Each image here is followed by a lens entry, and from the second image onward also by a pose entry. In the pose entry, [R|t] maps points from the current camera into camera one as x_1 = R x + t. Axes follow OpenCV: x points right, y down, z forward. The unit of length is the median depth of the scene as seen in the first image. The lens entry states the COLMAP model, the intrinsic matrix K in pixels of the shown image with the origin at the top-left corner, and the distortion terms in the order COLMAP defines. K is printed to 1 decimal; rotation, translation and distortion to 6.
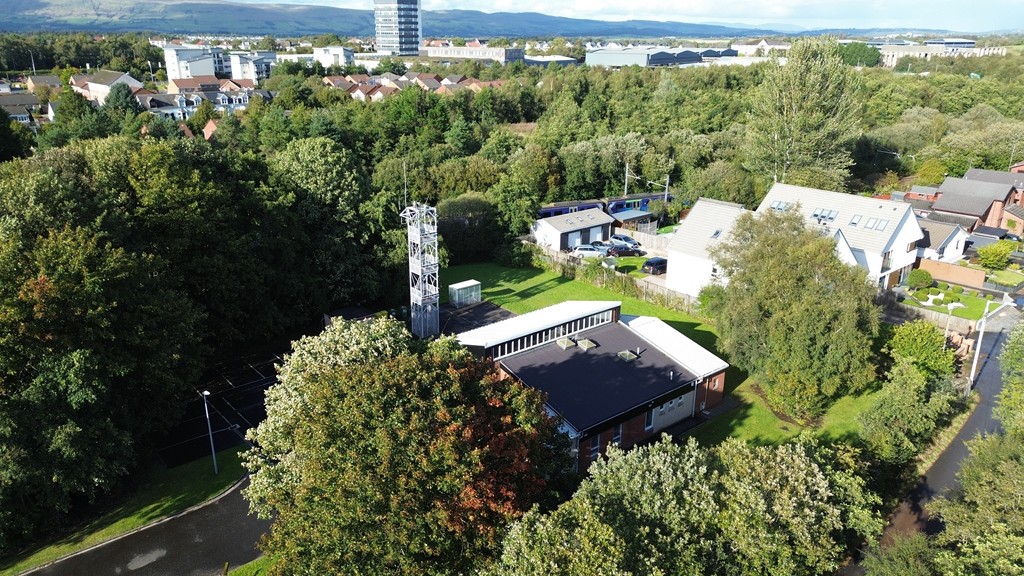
lens RADIAL K [[719.7, 0, 507.7], [0, 719.7, 287.1], [0, 0, 1]] dist [0.069315, -0.062853]
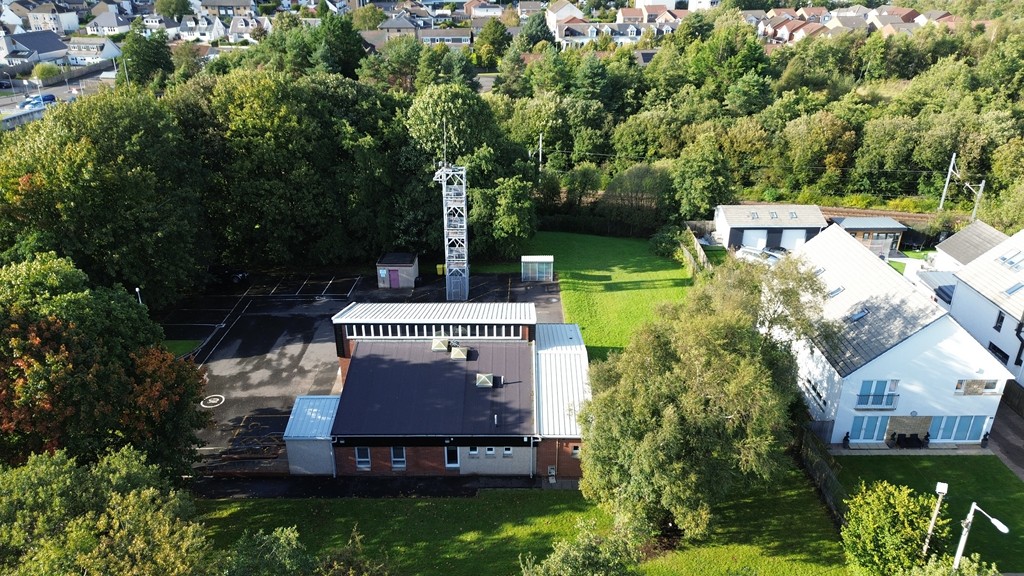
lens RADIAL K [[719.7, 0, 510.0], [0, 719.7, 283.8], [0, 0, 1]] dist [0.069315, -0.062853]
pose [[0.769692, 0.259663, -0.583223, 0.442083], [-0.206876, 0.965699, 0.156931, -0.105602], [0.603967, -0.000134, 0.797009, 0.222020]]
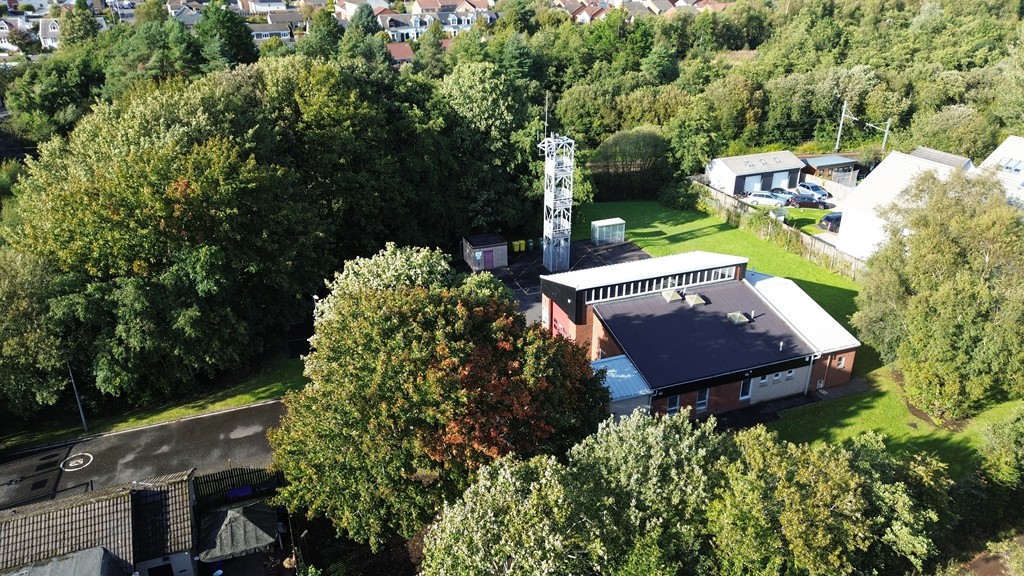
lens RADIAL K [[719.7, 0, 509.7], [0, 719.7, 283.9], [0, 0, 1]] dist [0.069315, -0.062853]
pose [[0.947417, 0.125698, -0.294281, 0.104868], [-0.097470, 0.989278, 0.108759, -0.013003], [0.304796, -0.074356, 0.949511, 0.025823]]
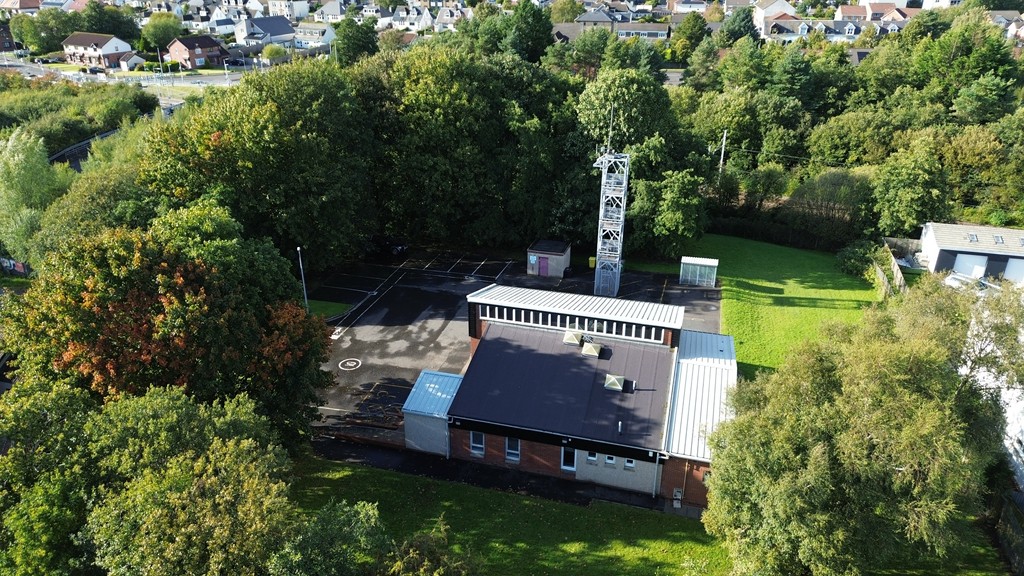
lens RADIAL K [[719.7, 0, 510.6], [0, 719.7, 282.6], [0, 0, 1]] dist [0.069315, -0.062853]
pose [[0.577495, 0.335772, -0.744149, 0.435270], [-0.270514, 0.938714, 0.213631, -0.097345], [0.770274, 0.077932, 0.632933, 0.269943]]
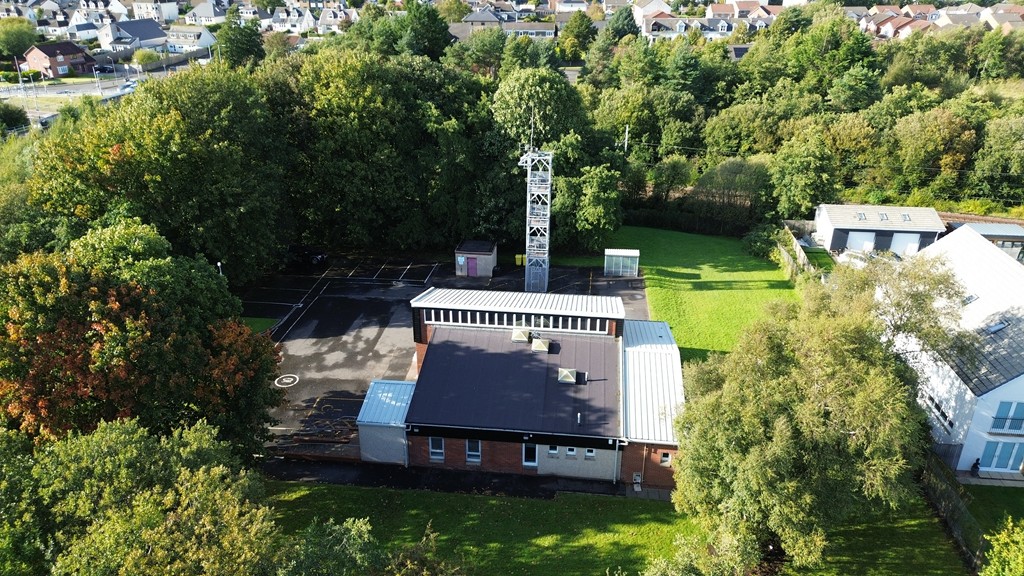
lens RADIAL K [[719.7, 0, 509.8], [0, 719.7, 283.7], [0, 0, 1]] dist [0.069315, -0.062853]
pose [[0.698065, 0.294713, -0.652571, 0.411653], [-0.236141, 0.955136, 0.178754, -0.088057], [0.675975, 0.029317, 0.736341, 0.241317]]
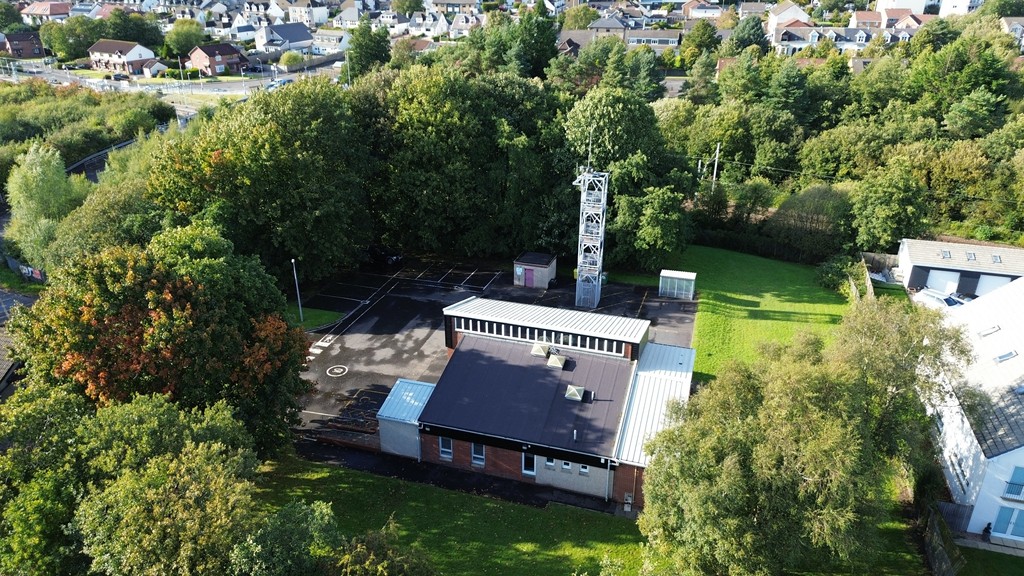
lens RADIAL K [[719.7, 0, 510.8], [0, 719.7, 281.9], [0, 0, 1]] dist [0.069315, -0.062853]
pose [[0.552791, 0.340512, -0.760574, 0.482963], [-0.273422, 0.936290, 0.220456, -0.128702], [0.787186, 0.086092, 0.610677, 0.276629]]
